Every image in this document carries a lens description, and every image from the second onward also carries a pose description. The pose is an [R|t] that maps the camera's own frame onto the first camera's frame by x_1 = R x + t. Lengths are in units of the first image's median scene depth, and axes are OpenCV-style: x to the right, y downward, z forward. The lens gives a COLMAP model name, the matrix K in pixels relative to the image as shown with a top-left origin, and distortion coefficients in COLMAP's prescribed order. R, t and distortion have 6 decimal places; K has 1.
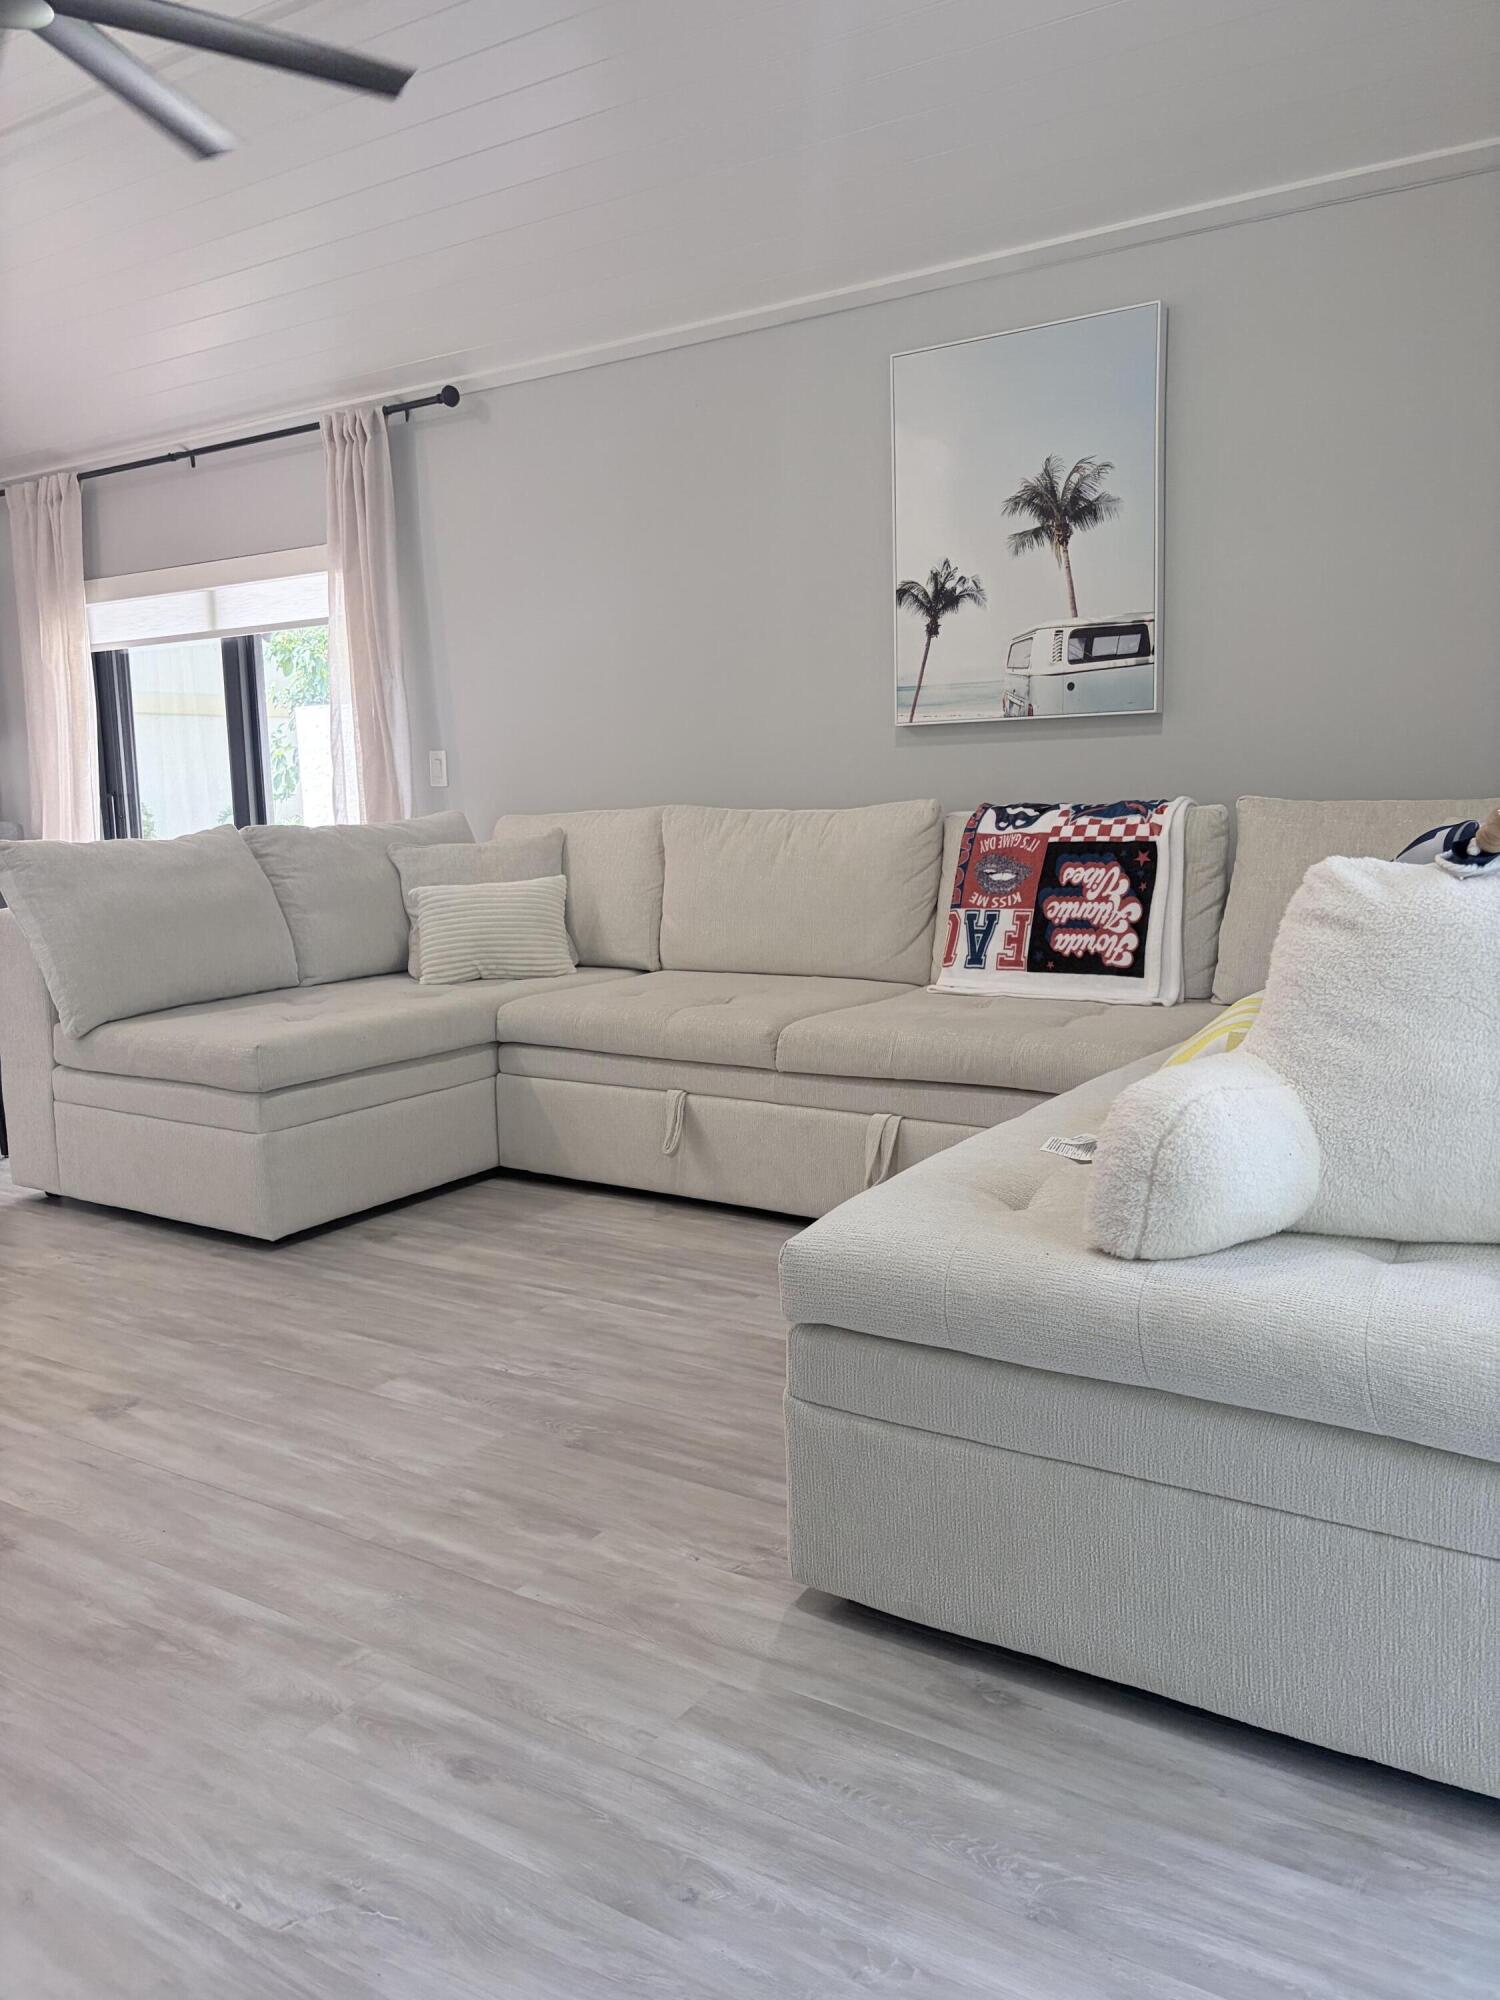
lens RADIAL K [[1502.6, 0, 725.6], [0, 1502.6, 1000.9], [0, 0, 1]] dist [0.028683, -0.040614]
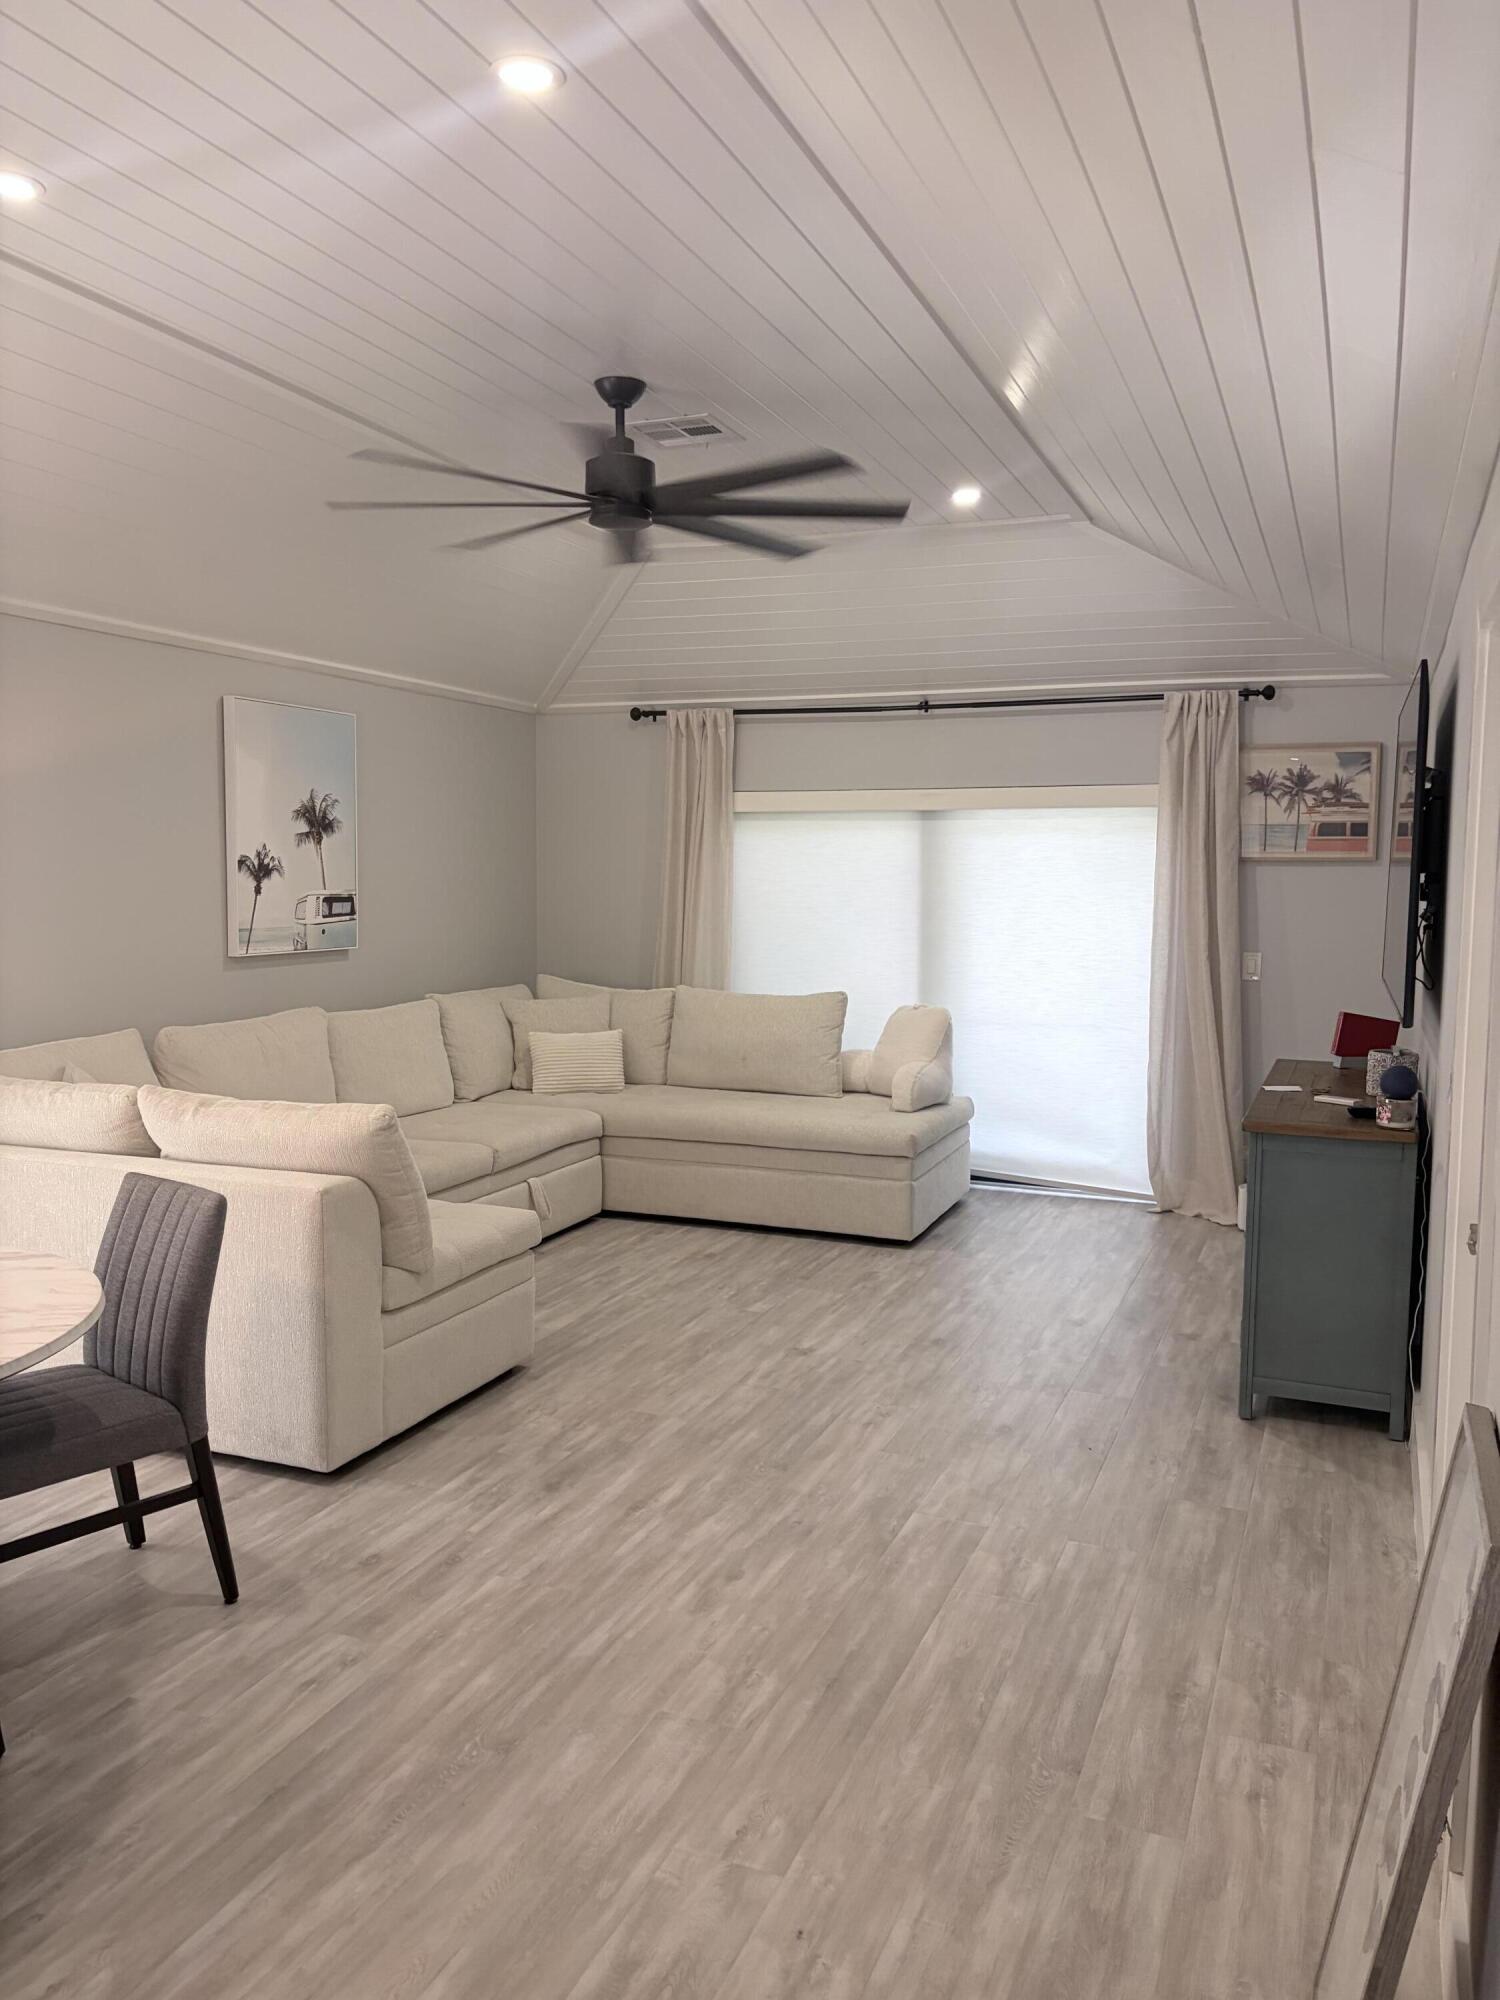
lens RADIAL K [[1521.4, 0, 750.0], [0, 1521.4, 1000.0], [0, 0, 1]] dist [0.085033, -0.085175]
pose [[-0.192580, -0.058555, 0.979533, -1.471286], [0.143950, 0.985733, 0.087227, -0.219220], [-0.970665, 0.157801, -0.181404, 0.889266]]
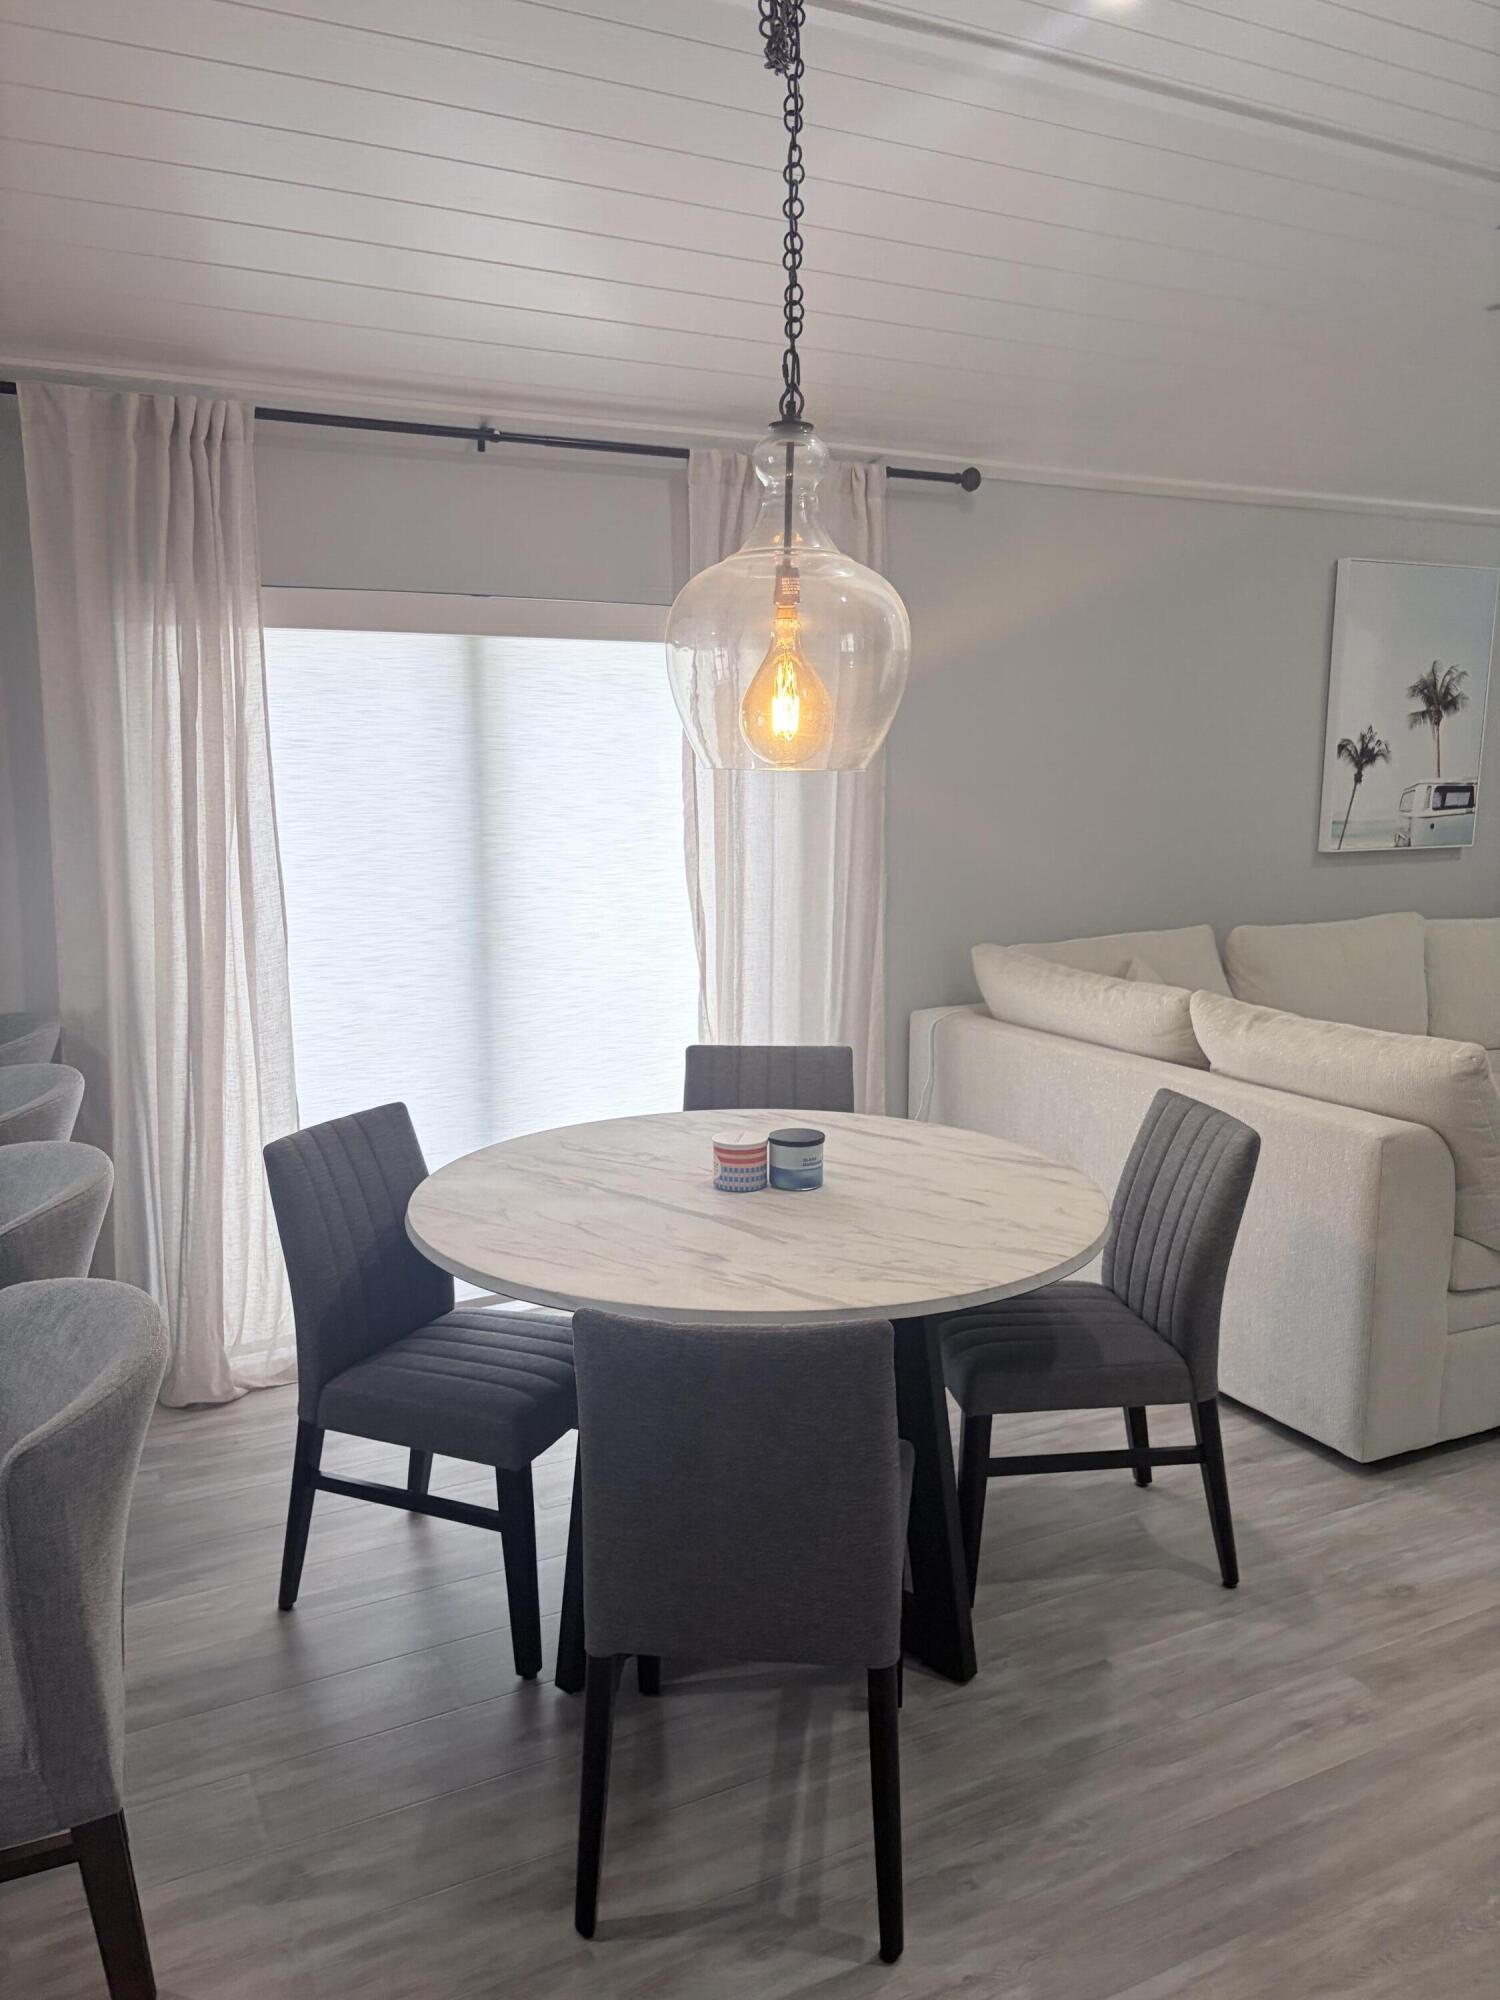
lens RADIAL K [[1502.6, 0, 725.6], [0, 1502.6, 1000.9], [0, 0, 1]] dist [0.028683, -0.040614]
pose [[0.501864, -0.113208, 0.857506, -1.328439], [0.113746, 0.991426, 0.064318, -0.218178], [-0.857435, 0.065259, 0.510438, 0.880954]]
